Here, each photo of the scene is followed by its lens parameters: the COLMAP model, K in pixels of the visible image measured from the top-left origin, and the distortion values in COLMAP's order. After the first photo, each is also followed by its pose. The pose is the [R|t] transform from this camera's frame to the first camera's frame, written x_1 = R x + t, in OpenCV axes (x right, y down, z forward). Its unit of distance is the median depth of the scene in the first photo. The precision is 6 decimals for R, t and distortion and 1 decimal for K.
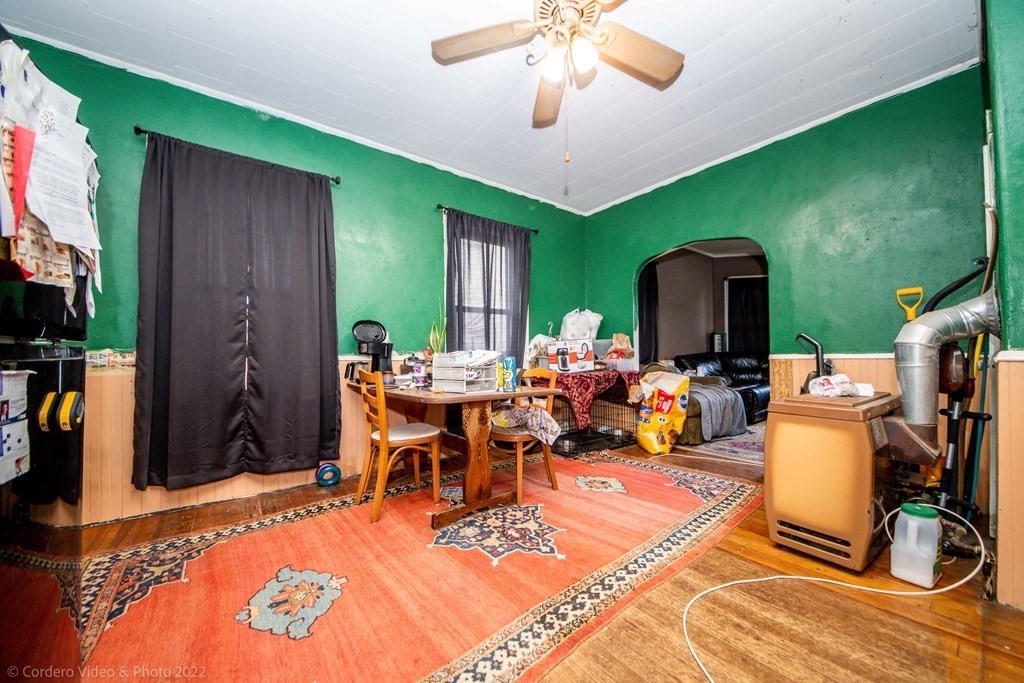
lens RADIAL K [[369.1, 0, 511.9], [0, 369.1, 353.2], [0, 0, 1]] dist [0.024097, -0.018497]
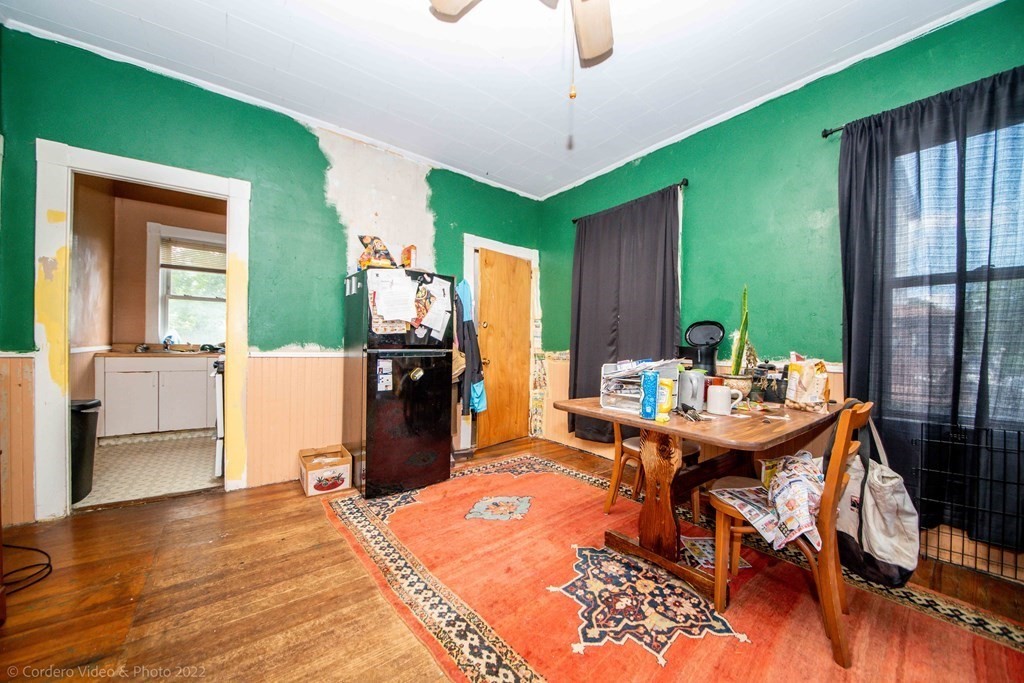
lens RADIAL K [[369.1, 0, 511.9], [0, 369.1, 353.2], [0, 0, 1]] dist [0.024097, -0.018497]
pose [[0.012519, 0.027224, -0.999551, 0.755800], [-0.014843, 0.999524, 0.027037, -0.041536], [0.999811, 0.014497, 0.012917, 0.765731]]
